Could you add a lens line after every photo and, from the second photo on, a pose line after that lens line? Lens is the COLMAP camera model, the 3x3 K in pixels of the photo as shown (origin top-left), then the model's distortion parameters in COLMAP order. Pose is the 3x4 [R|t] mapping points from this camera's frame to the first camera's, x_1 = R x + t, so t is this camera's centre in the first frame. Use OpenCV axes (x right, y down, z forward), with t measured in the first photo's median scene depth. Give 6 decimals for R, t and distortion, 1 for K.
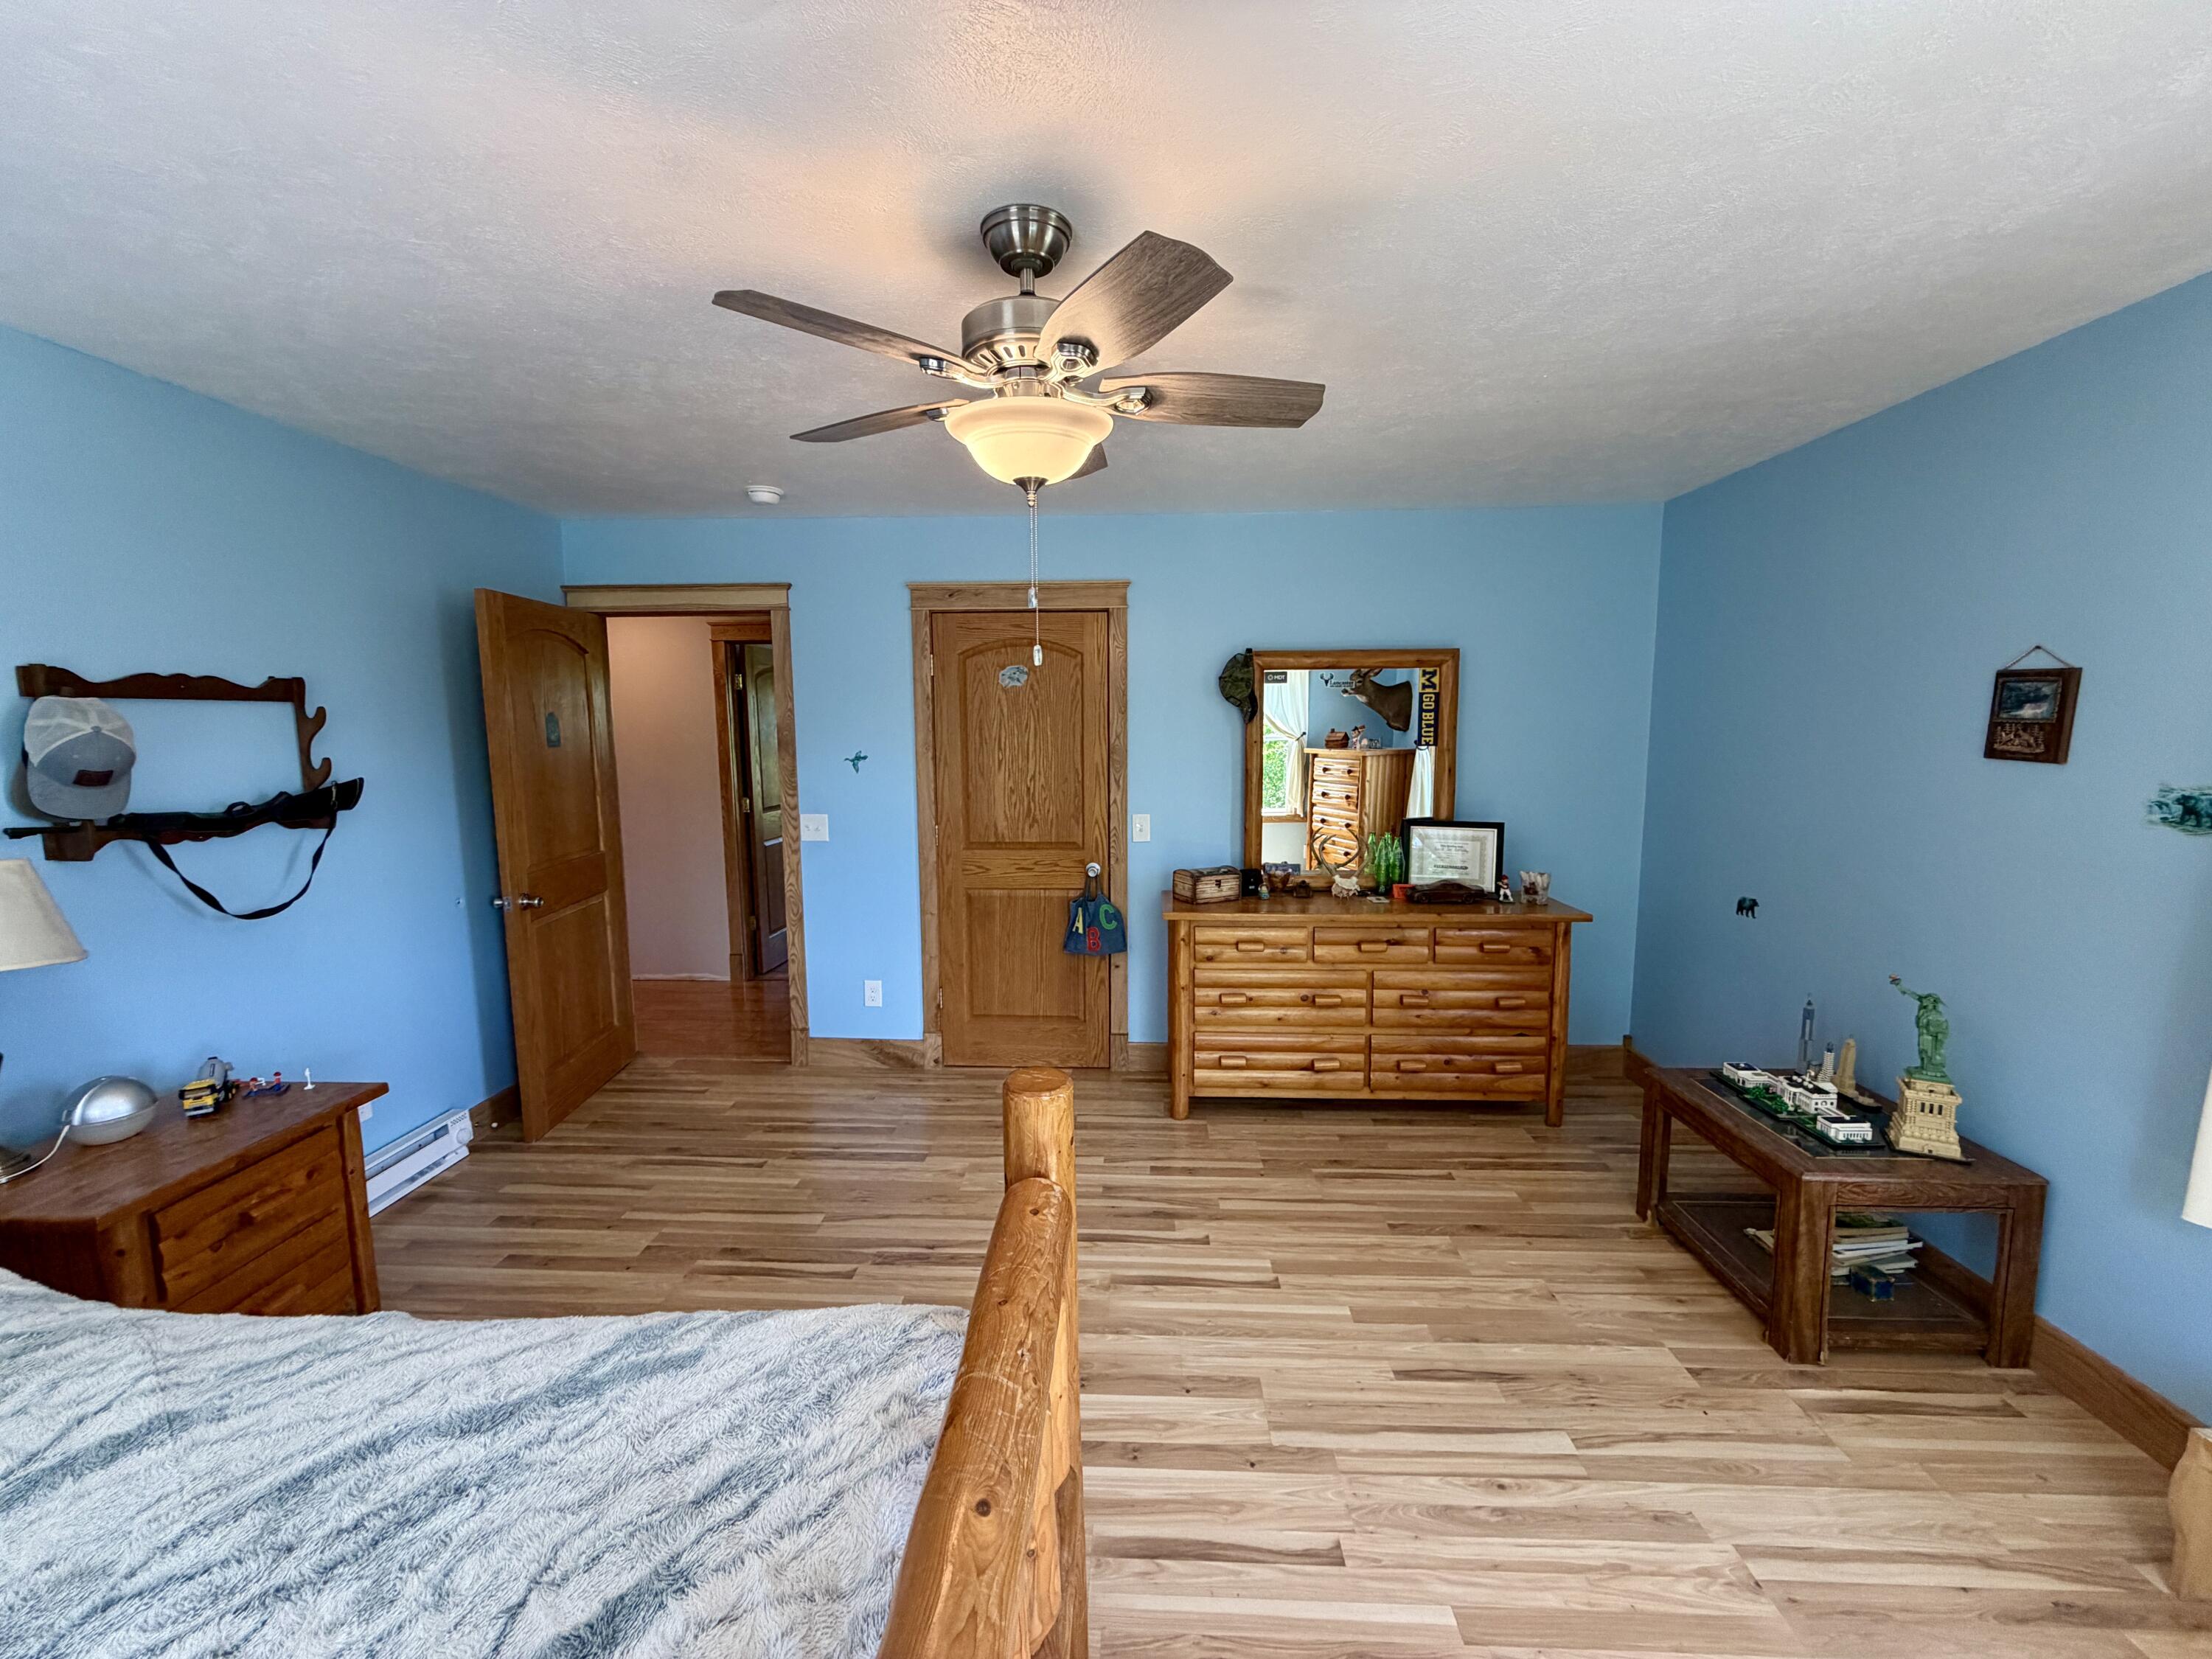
lens RADIAL K [[880.4, 0, 1102.3], [0, 880.4, 826.8], [0, 0, 1]] dist [0.000577, -0.000382]
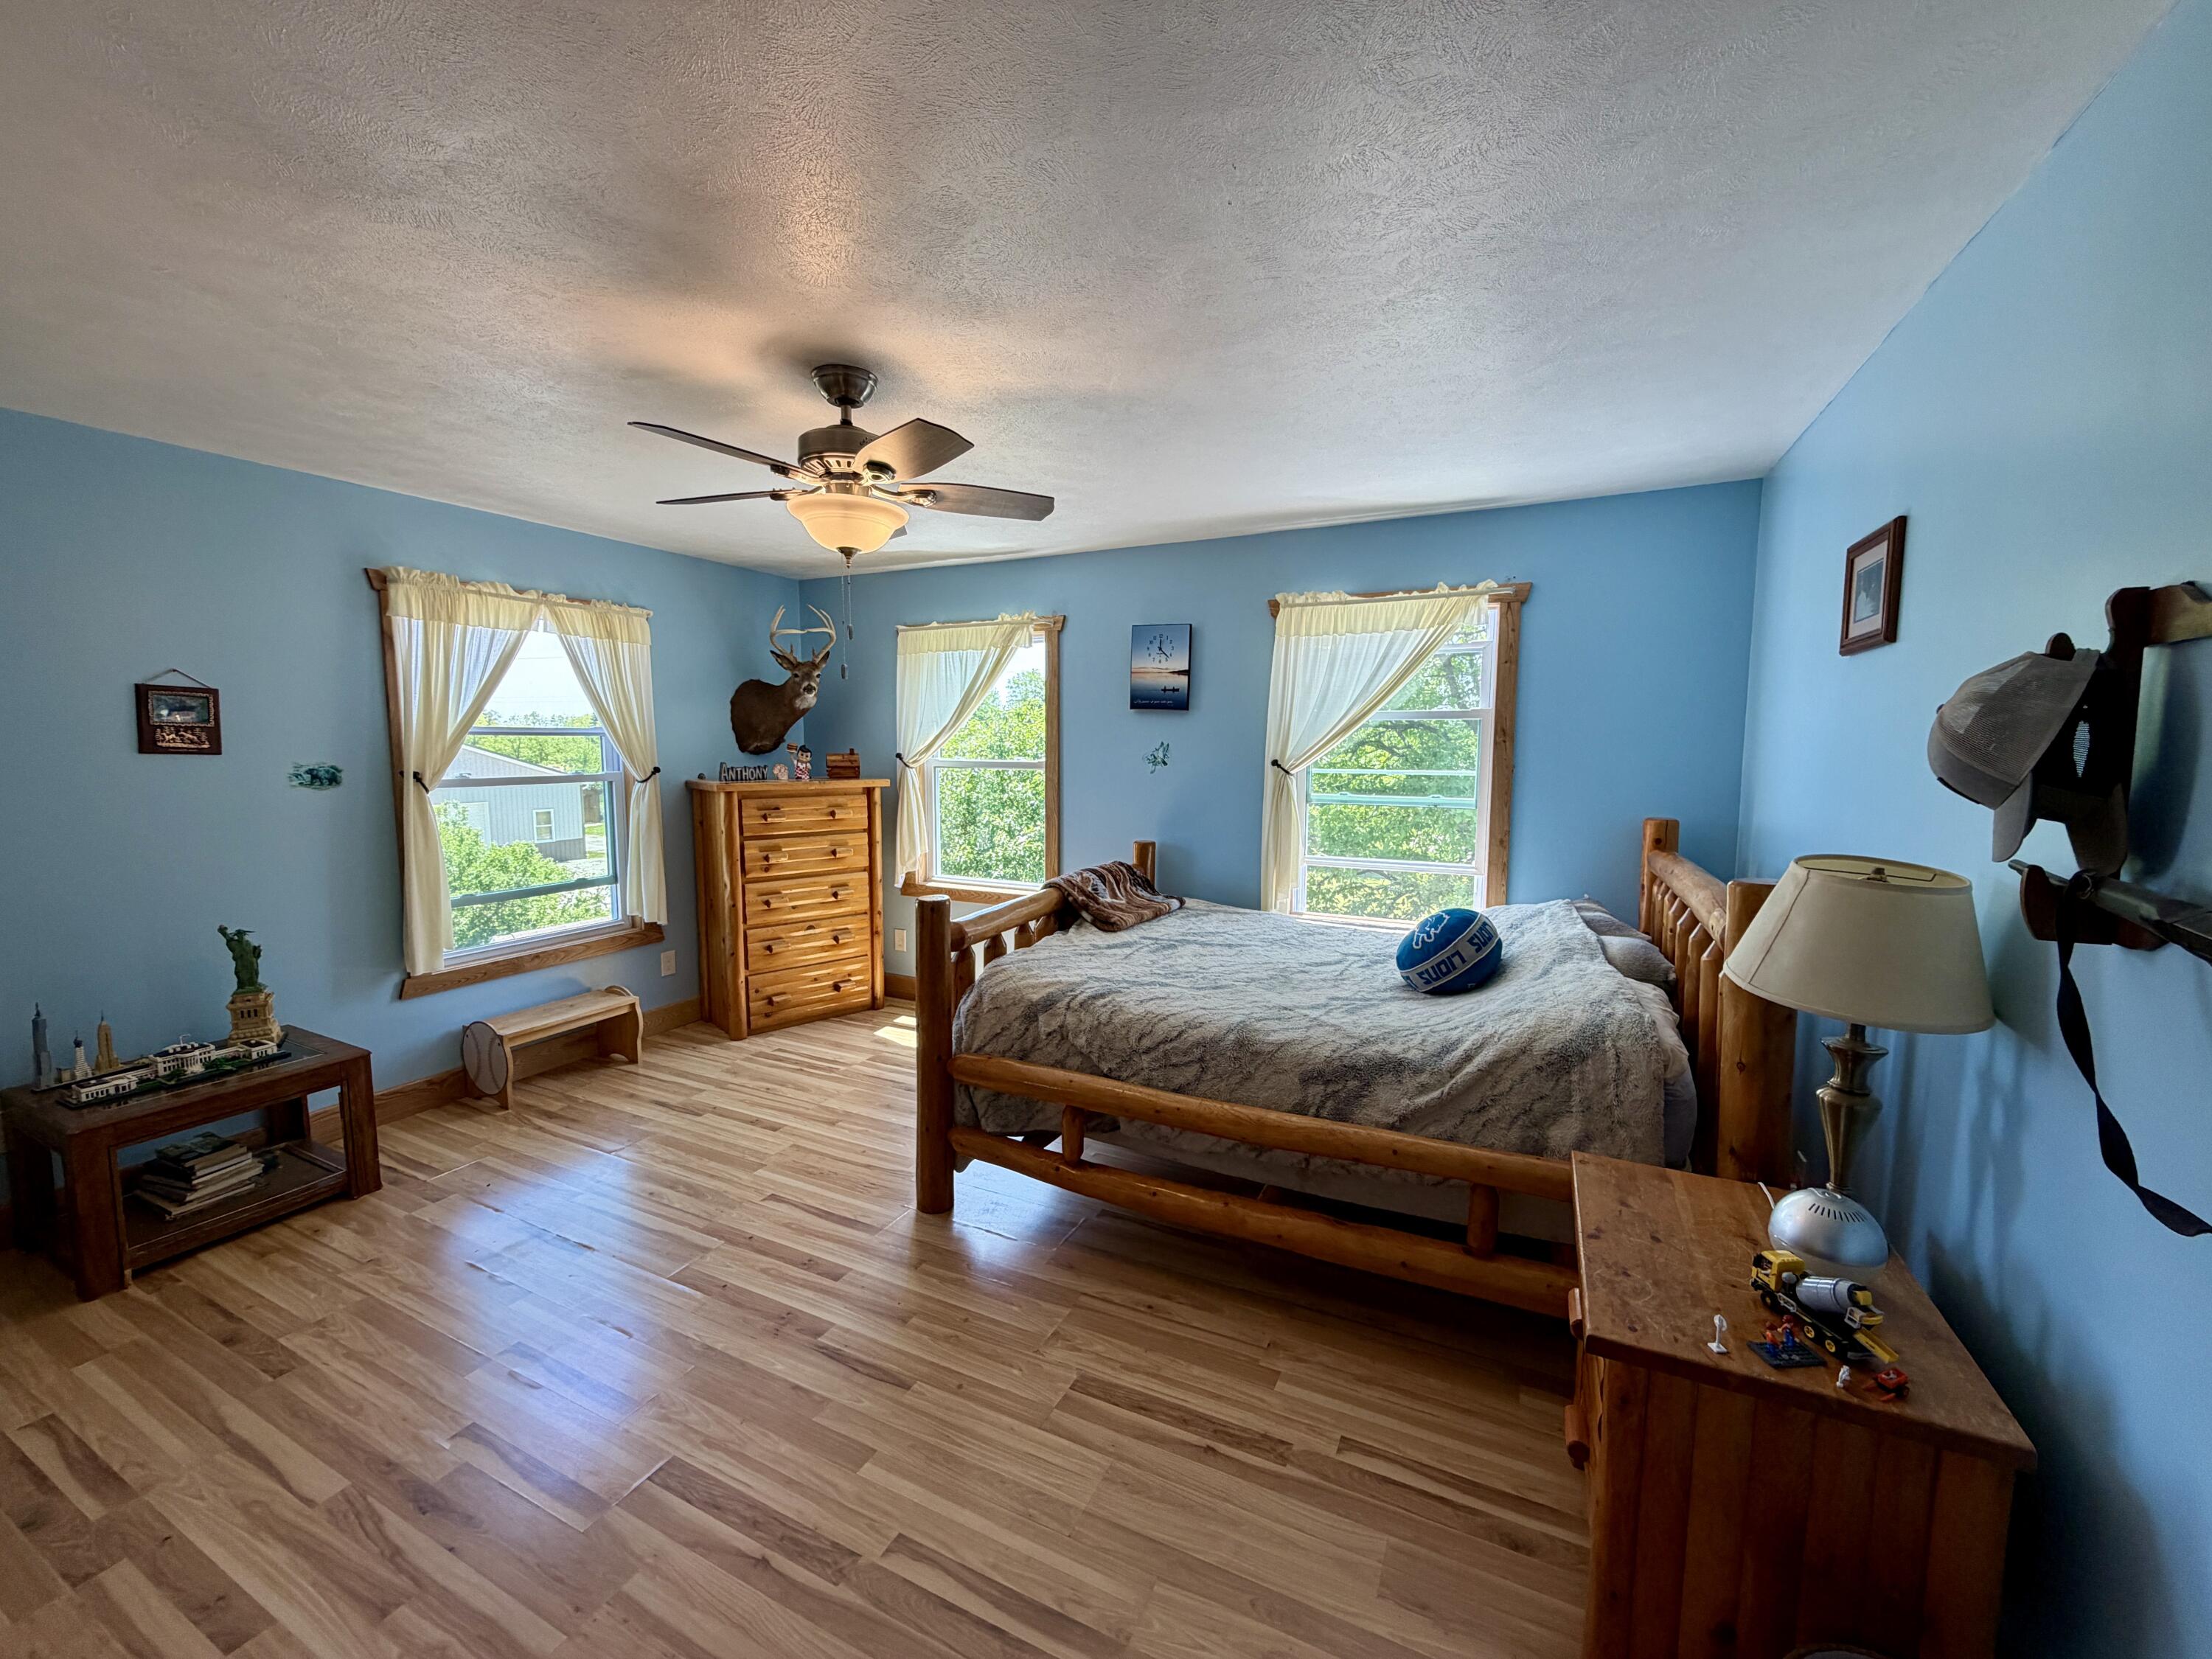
lens RADIAL K [[880.4, 0, 1102.3], [0, 880.4, 826.8], [0, 0, 1]] dist [0.000577, -0.000382]
pose [[-0.913992, -0.036218, 0.404113, -0.769546], [0.051184, 0.977758, 0.203395, -0.164453], [-0.402491, 0.206585, -0.891809, 1.618728]]
